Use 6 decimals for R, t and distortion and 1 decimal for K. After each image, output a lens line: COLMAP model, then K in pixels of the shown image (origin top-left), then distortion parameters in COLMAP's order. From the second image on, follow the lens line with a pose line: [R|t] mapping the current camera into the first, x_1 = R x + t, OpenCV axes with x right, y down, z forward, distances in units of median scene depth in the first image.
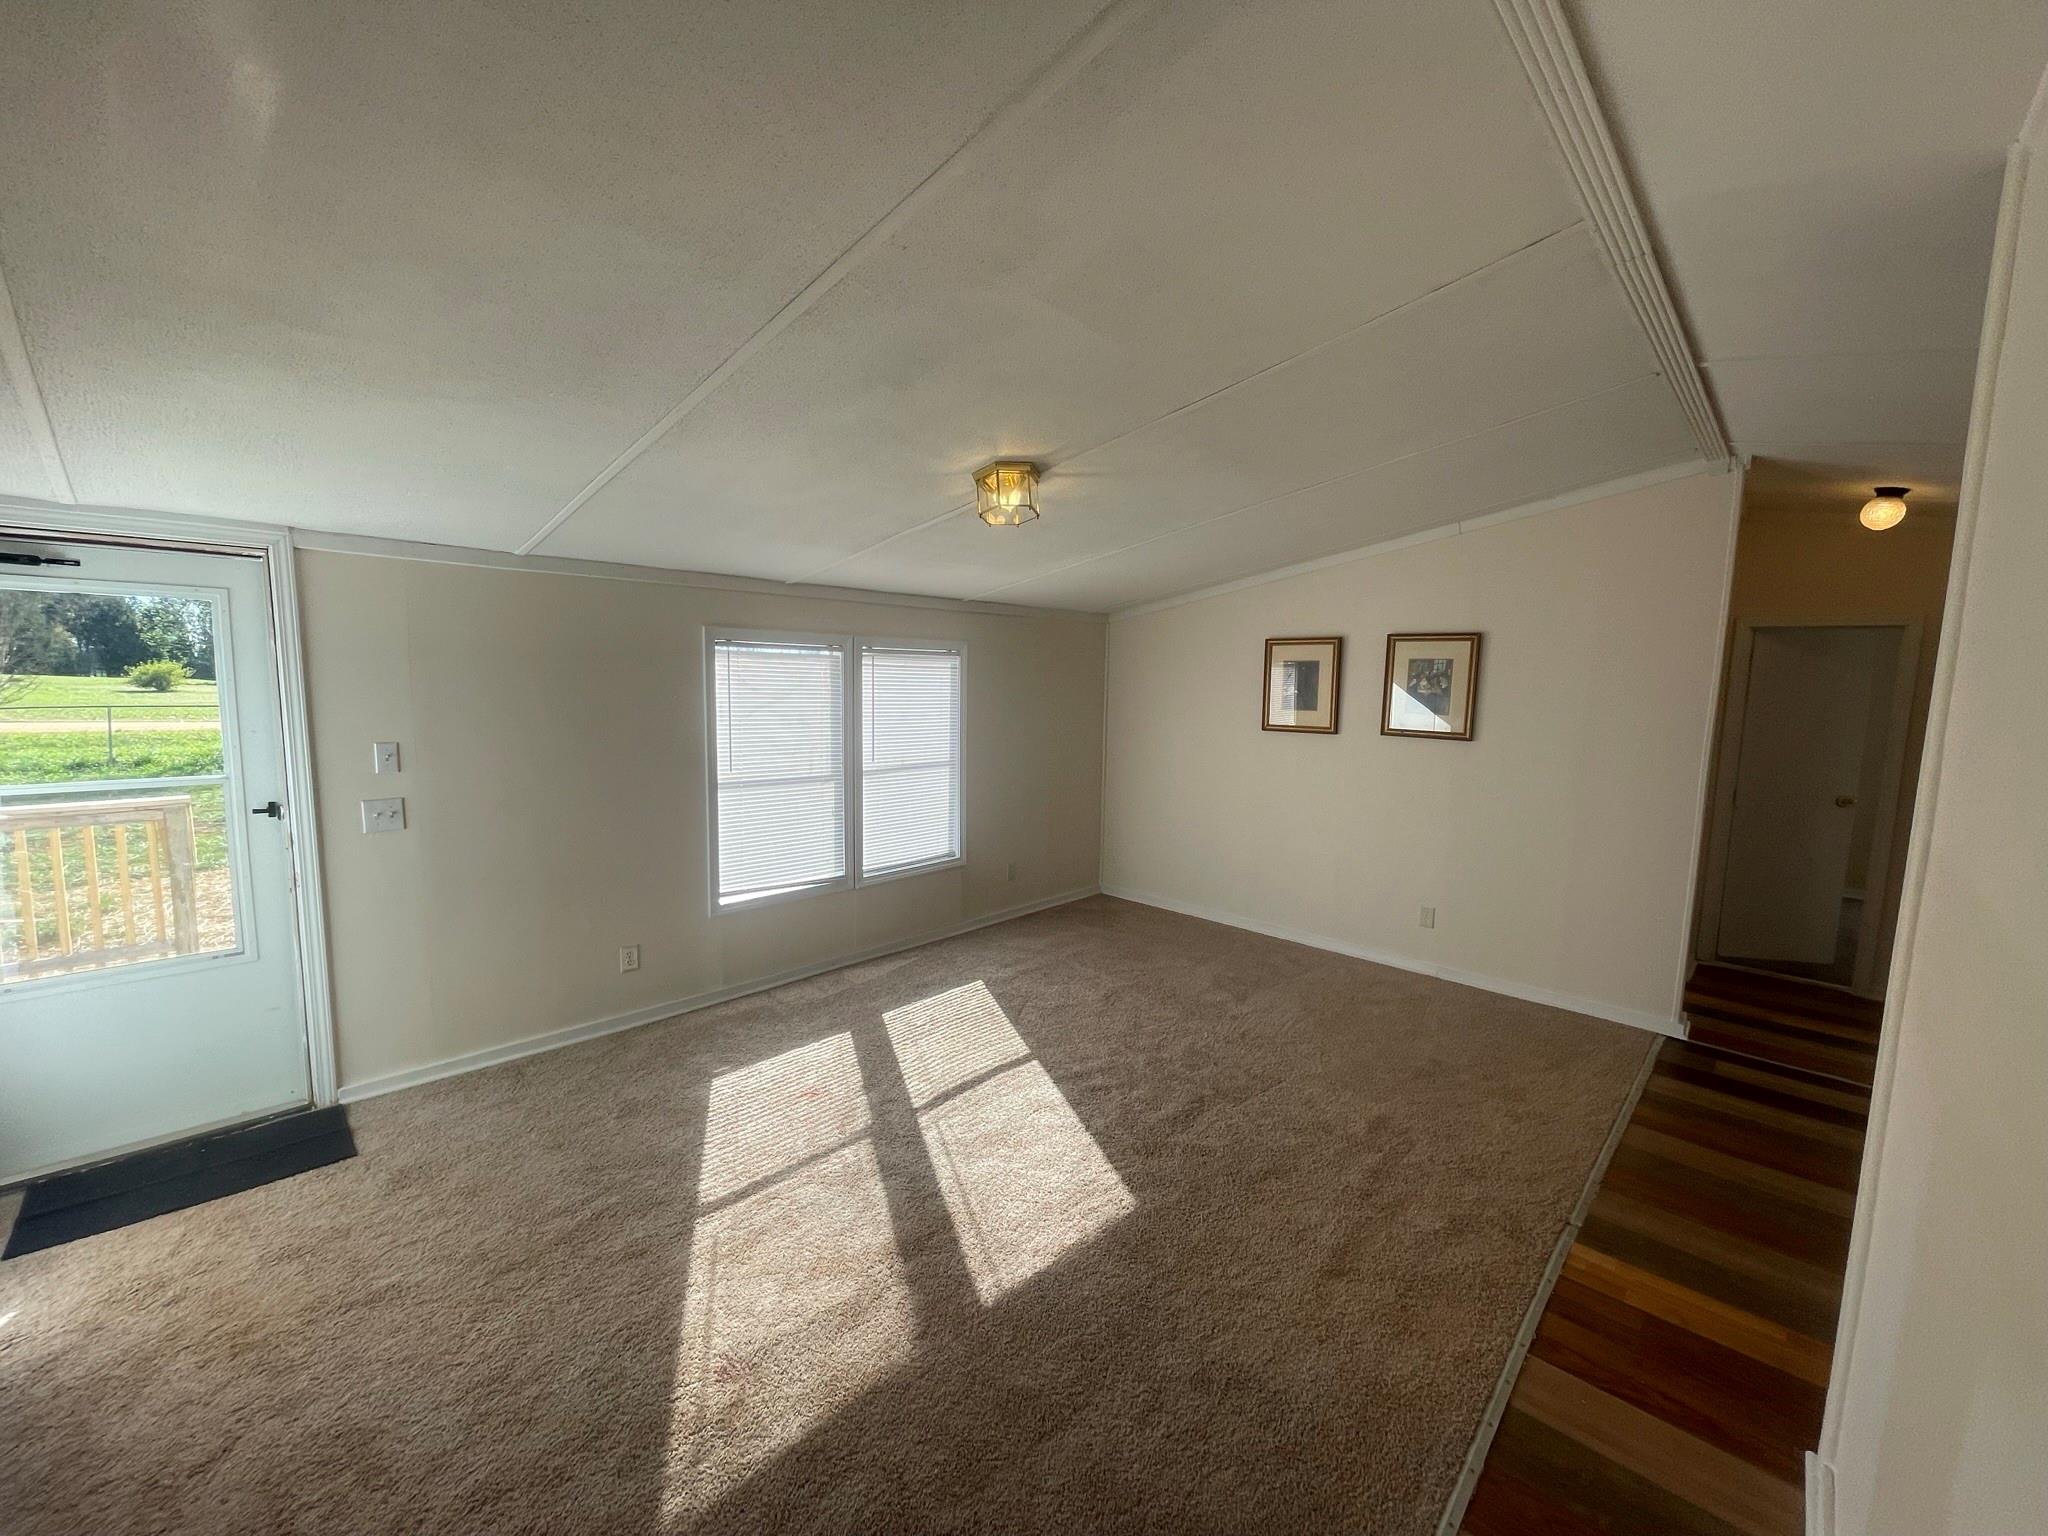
lens RADIAL K [[824.9, 0, 1026.6], [0, 824.9, 773.3], [0, 0, 1]] dist [-0.001505, 0.000154]
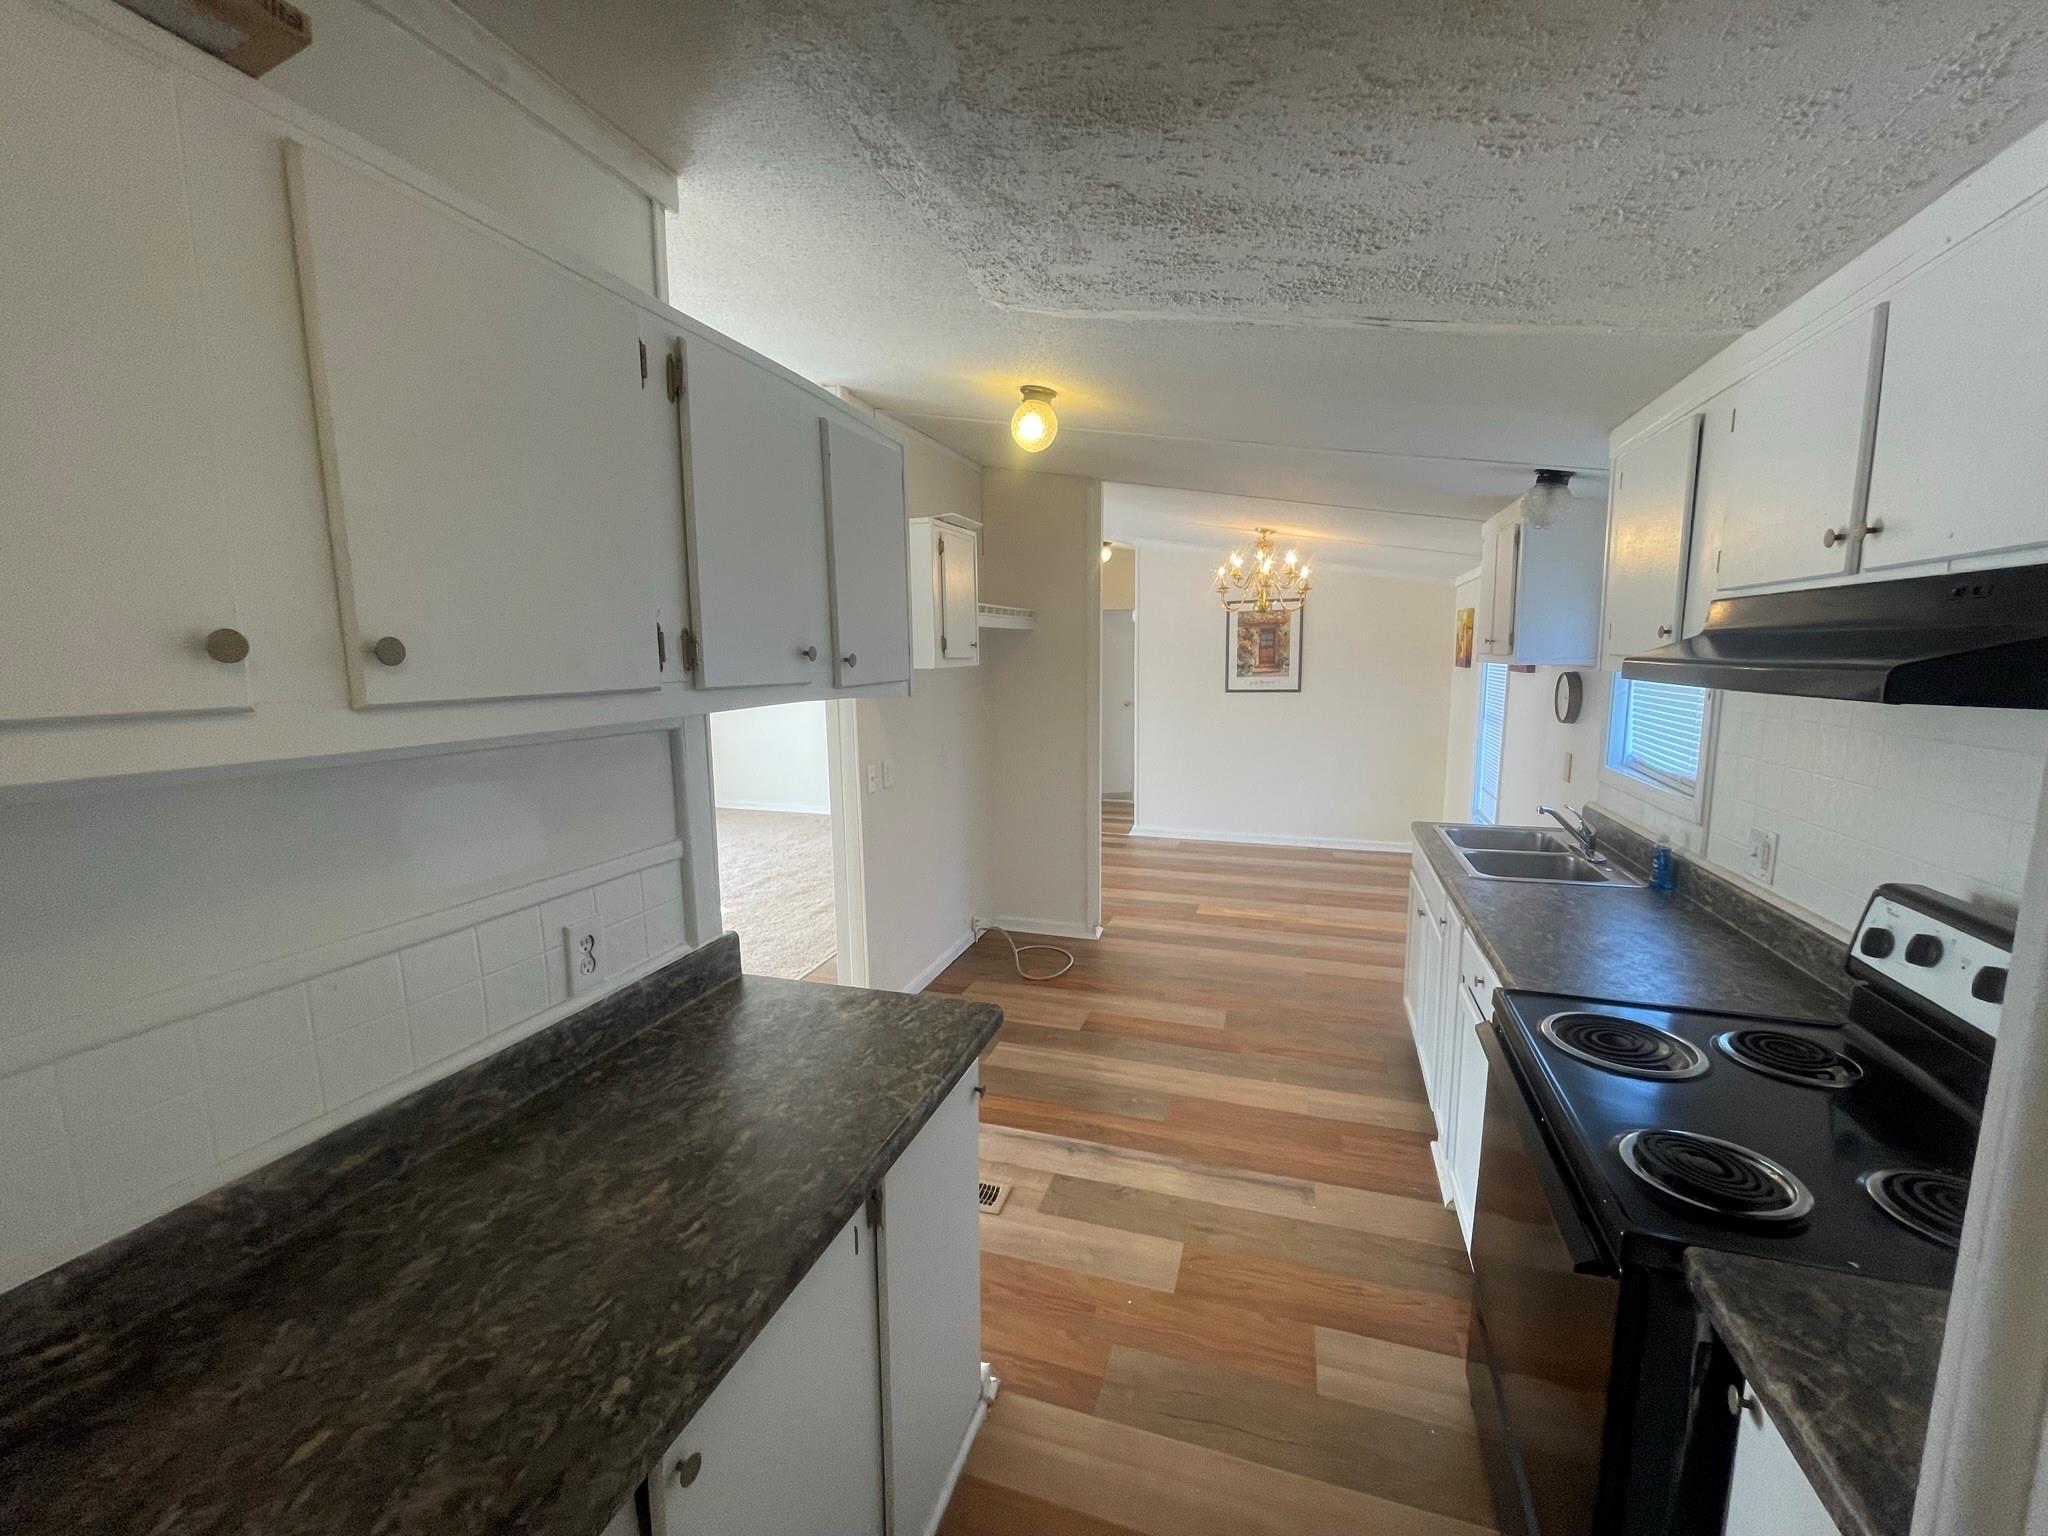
lens RADIAL K [[826.1, 0, 1019.8], [0, 826.1, 770.9], [0, 0, 1]] dist [0.001291, 0.000753]
pose [[0.908033, -0.089910, 0.409136, -0.008771], [0.078221, 0.995908, 0.045254, 0.086484], [-0.411531, -0.009090, 0.911350, -0.635543]]
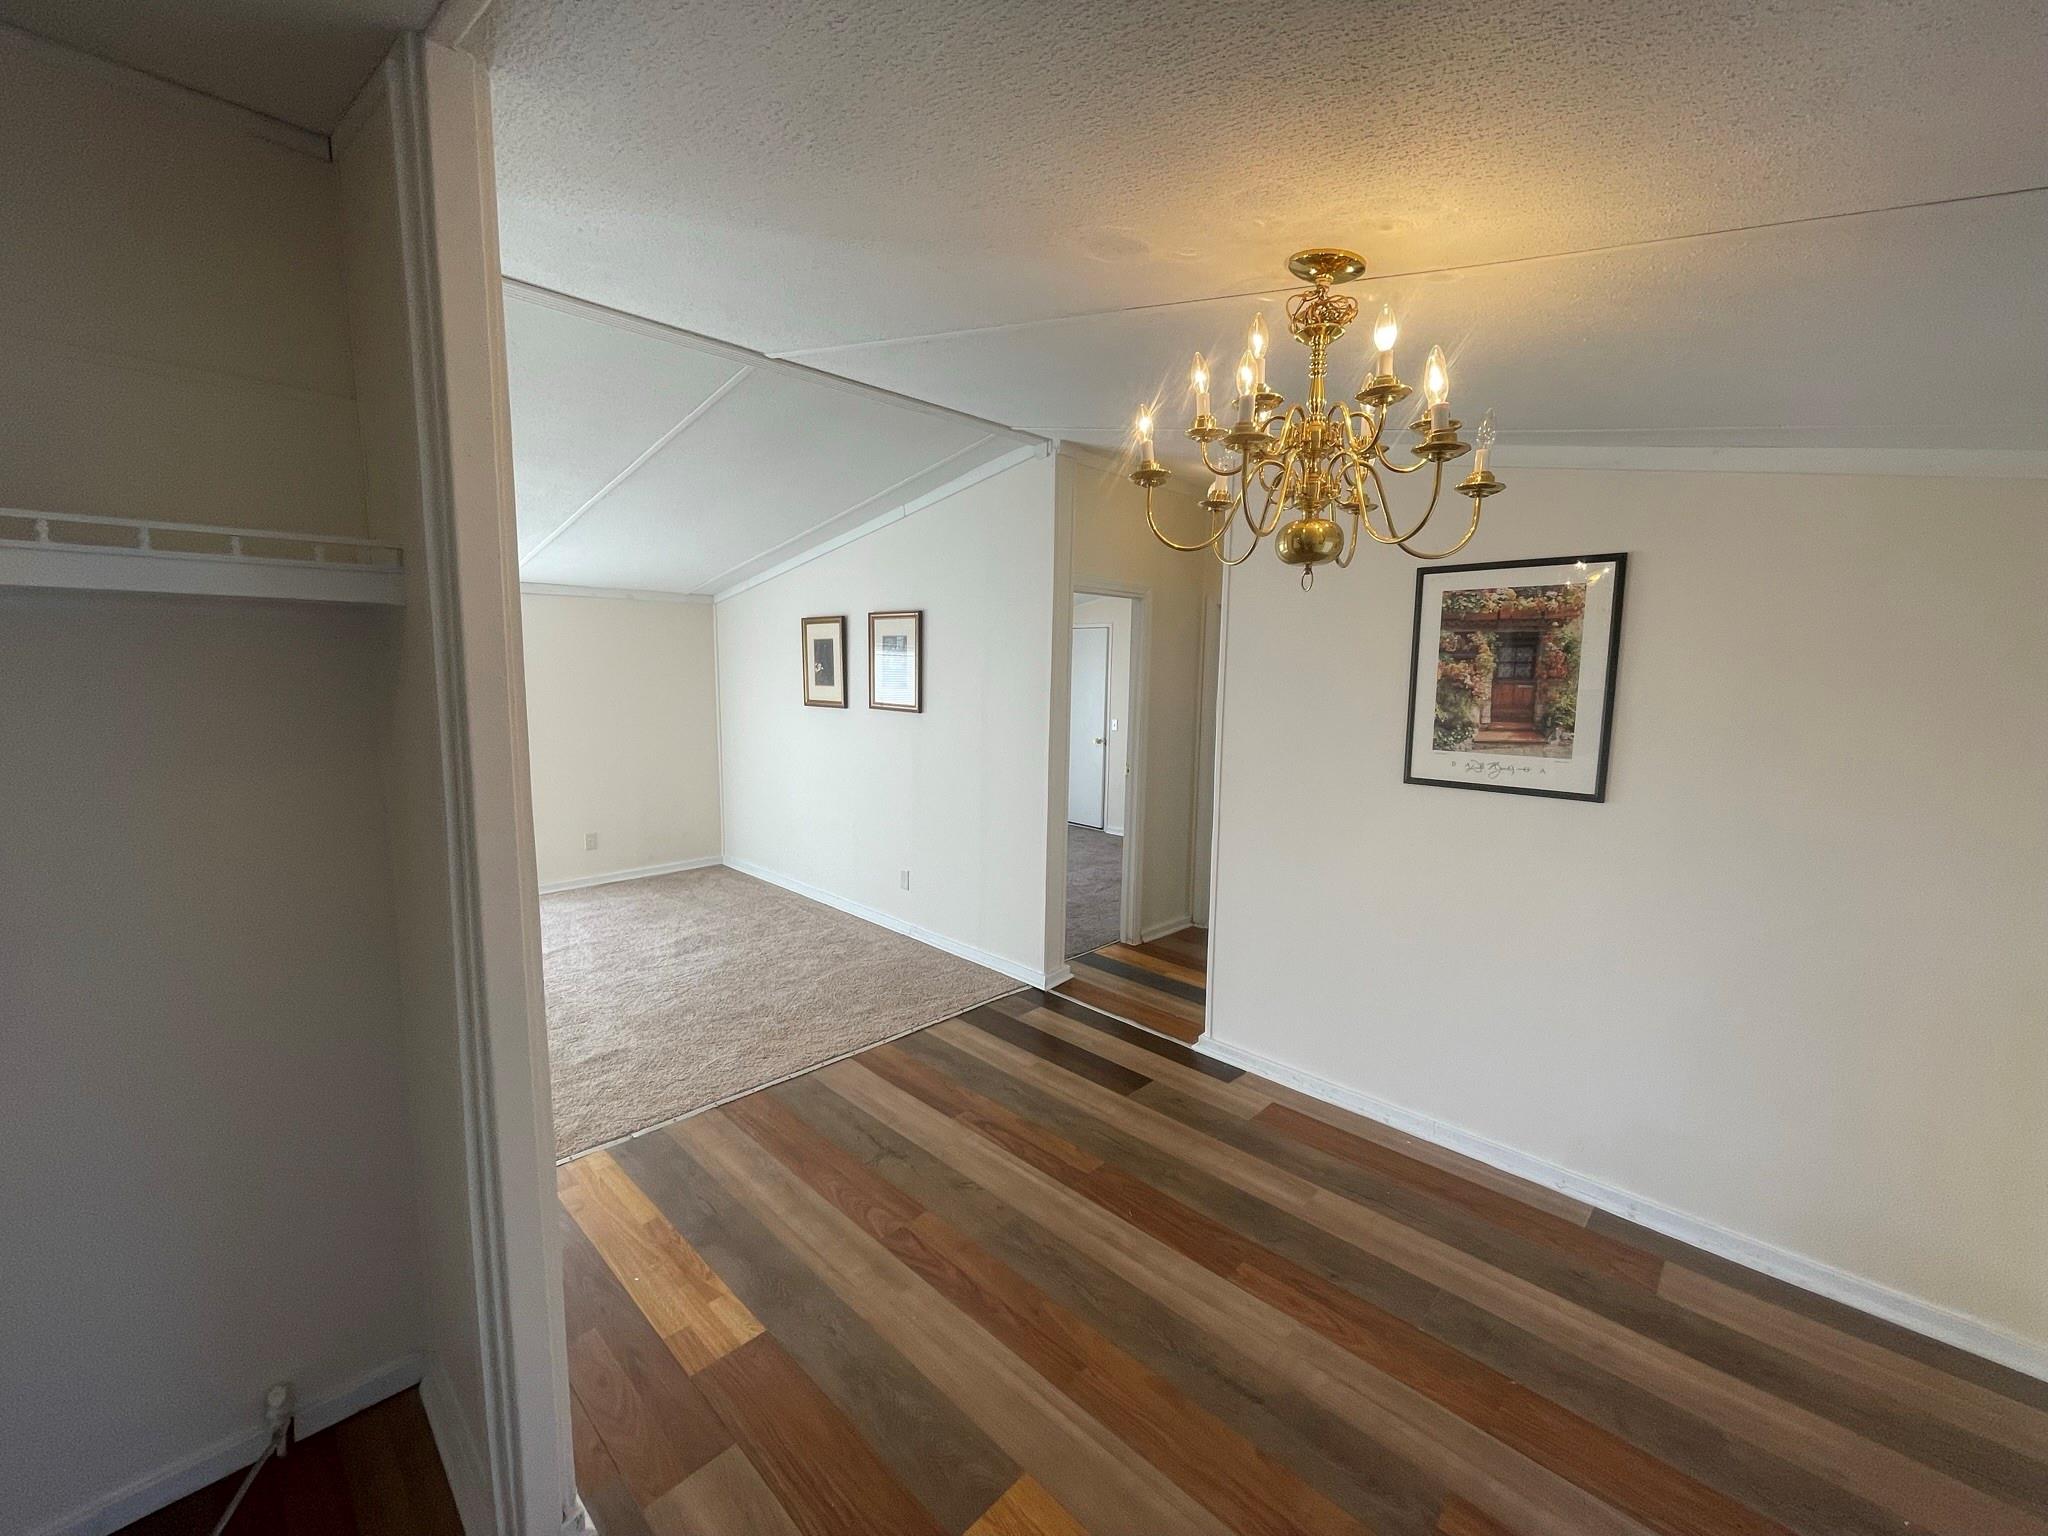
lens RADIAL K [[824.9, 0, 1026.6], [0, 824.9, 773.3], [0, 0, 1]] dist [-0.001505, 0.000154]
pose [[0.999916, -0.000215, -0.012958, 0.682135], [0.000357, 0.999939, 0.010999, 0.026549], [0.012955, -0.011003, 0.999856, -0.055132]]
